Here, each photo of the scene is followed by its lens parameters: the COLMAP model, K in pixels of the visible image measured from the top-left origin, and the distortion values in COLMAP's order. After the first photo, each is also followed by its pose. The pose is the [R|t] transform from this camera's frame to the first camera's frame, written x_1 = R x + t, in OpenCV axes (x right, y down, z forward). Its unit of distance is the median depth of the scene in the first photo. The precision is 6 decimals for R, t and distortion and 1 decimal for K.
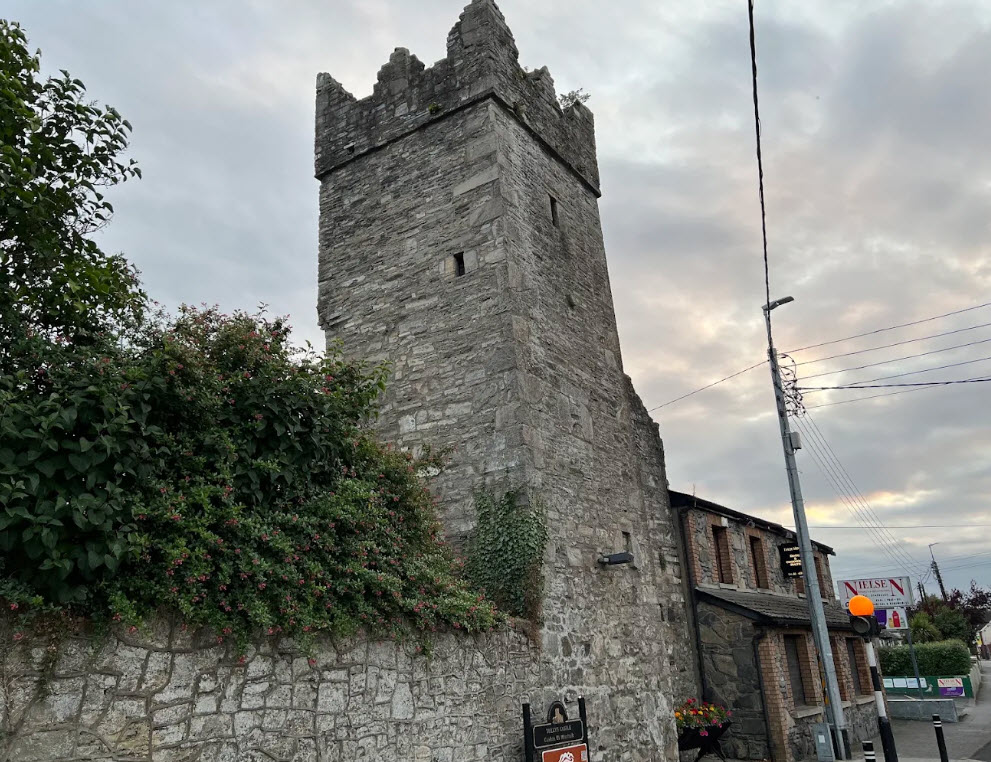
lens RADIAL K [[780.9, 0, 495.5], [0, 780.9, 381.0], [0, 0, 1]] dist [0.079015, -0.106349]
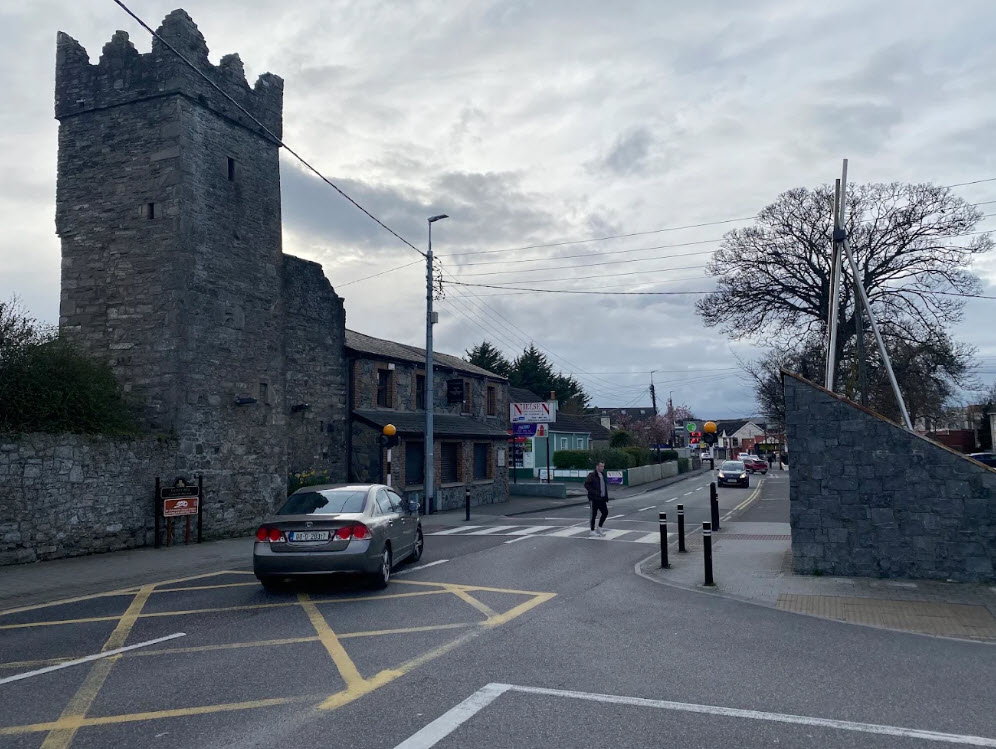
lens RADIAL K [[756.1, 0, 498.0], [0, 756.1, 374.5], [0, 0, 1]] dist [0.001049, 0.001549]
pose [[0.972948, 0.052930, 0.224880, 0.282345], [-0.104856, 0.968538, 0.225697, -0.231156], [-0.205859, -0.243172, 0.947887, -0.589186]]
